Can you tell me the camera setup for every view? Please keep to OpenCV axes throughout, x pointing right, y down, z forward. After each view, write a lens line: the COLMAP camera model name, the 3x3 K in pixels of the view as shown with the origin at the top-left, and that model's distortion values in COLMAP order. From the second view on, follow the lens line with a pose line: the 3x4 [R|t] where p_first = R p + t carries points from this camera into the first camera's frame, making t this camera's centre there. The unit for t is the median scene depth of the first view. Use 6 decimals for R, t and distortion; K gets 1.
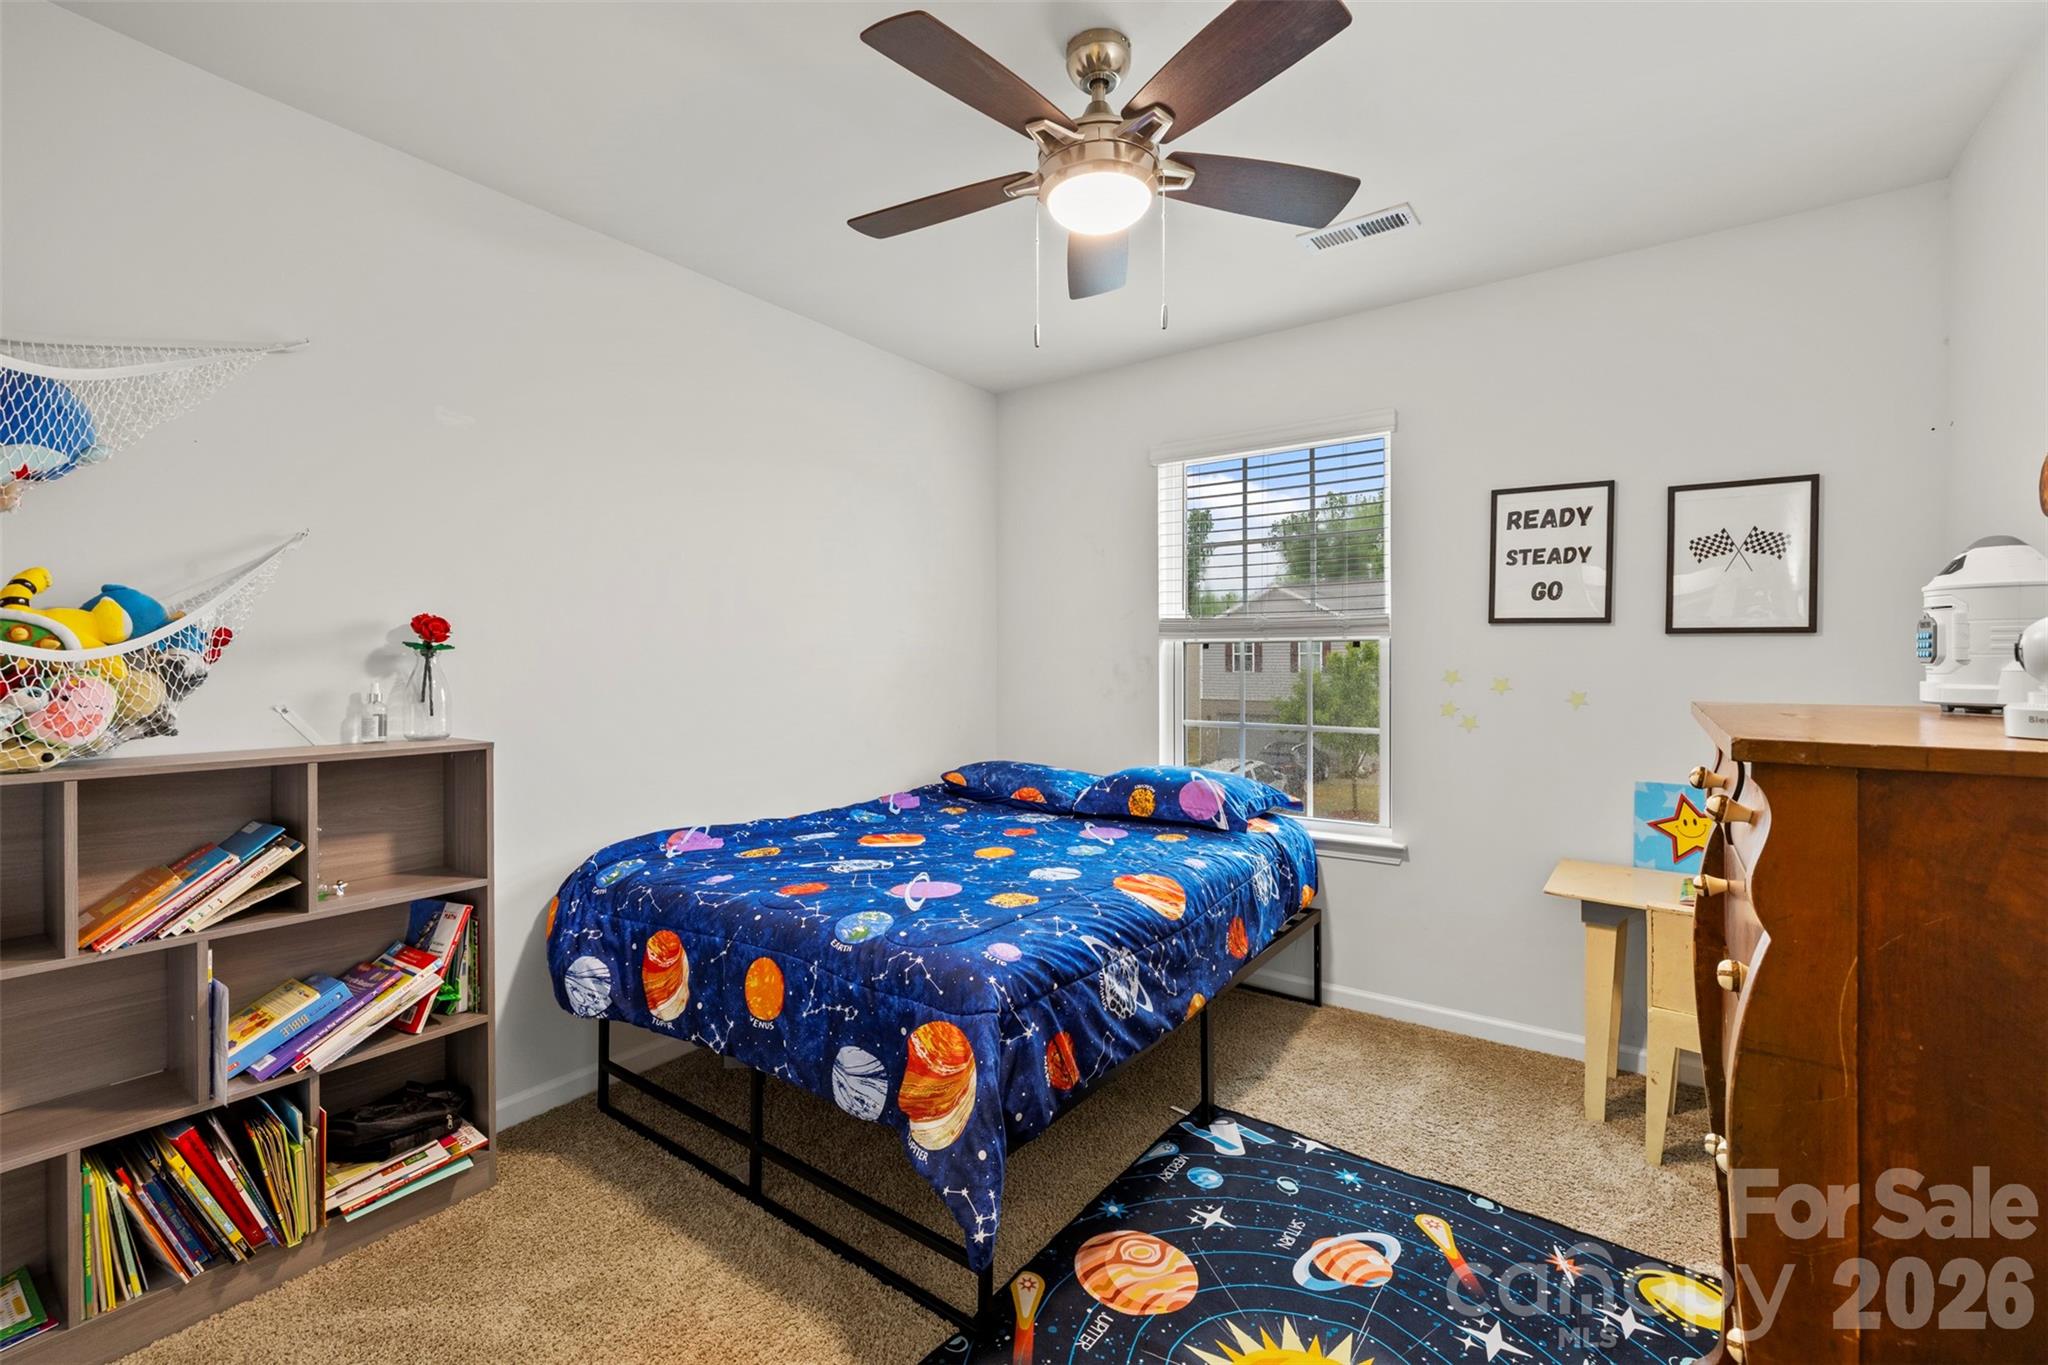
lens RADIAL K [[886.2, 0, 1023.2], [0, 886.2, 664.9], [0, 0, 1]] dist [0.002237, 0.001124]
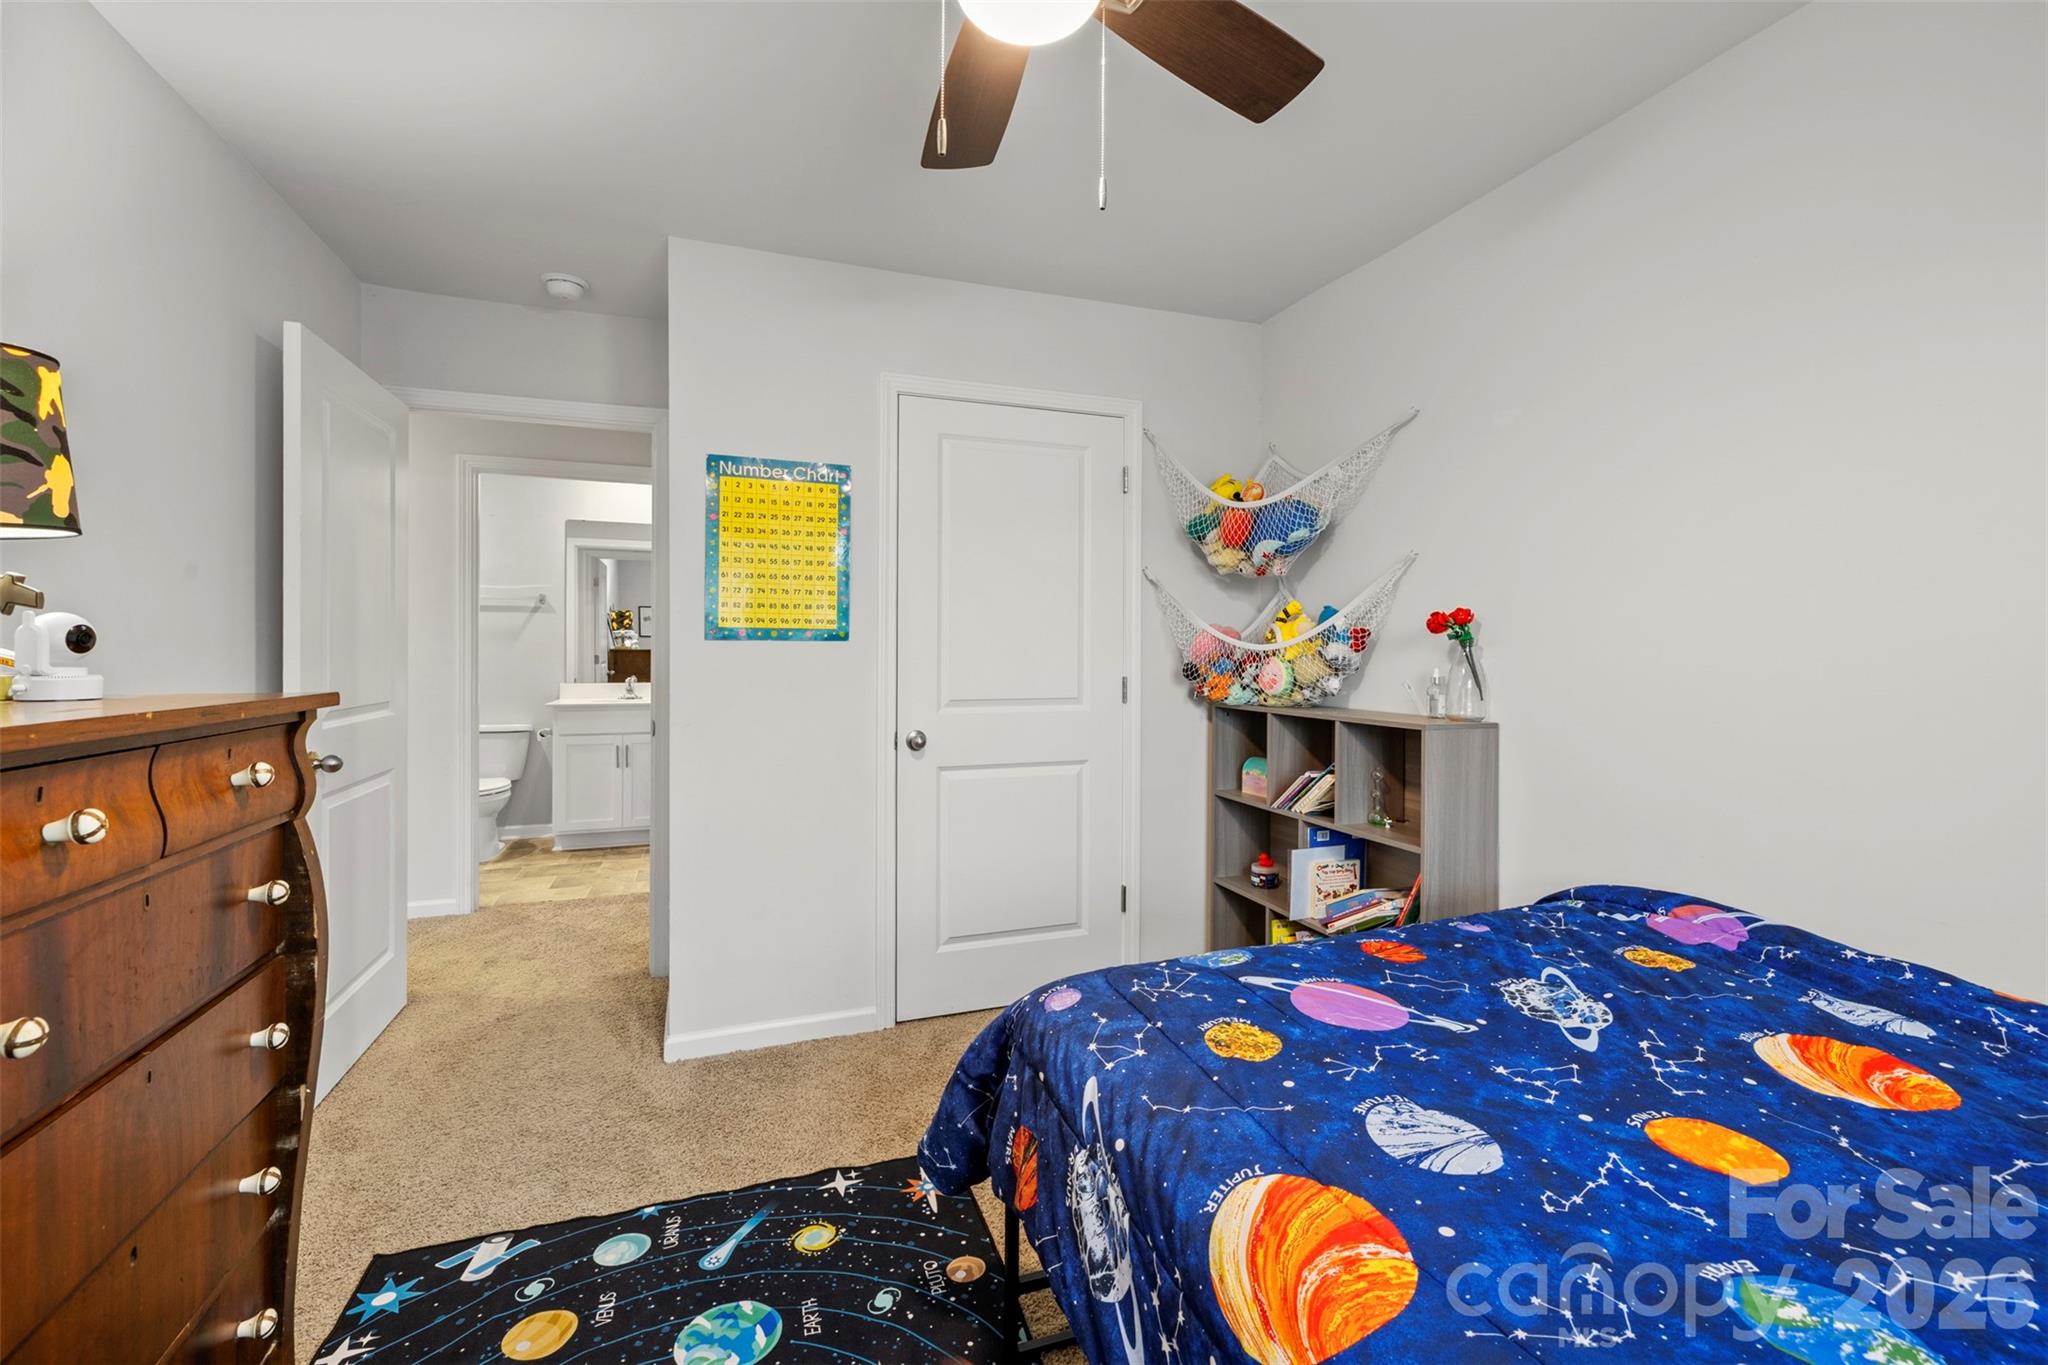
lens RADIAL K [[886.2, 0, 1040.9], [0, 886.2, 661.0], [0, 0, 1]] dist [0.002237, 0.001124]
pose [[-0.561900, 0.006909, -0.827176, 0.592939], [-0.003801, 0.999933, 0.010934, -0.000569], [0.827196, 0.009287, -0.561836, 1.280726]]
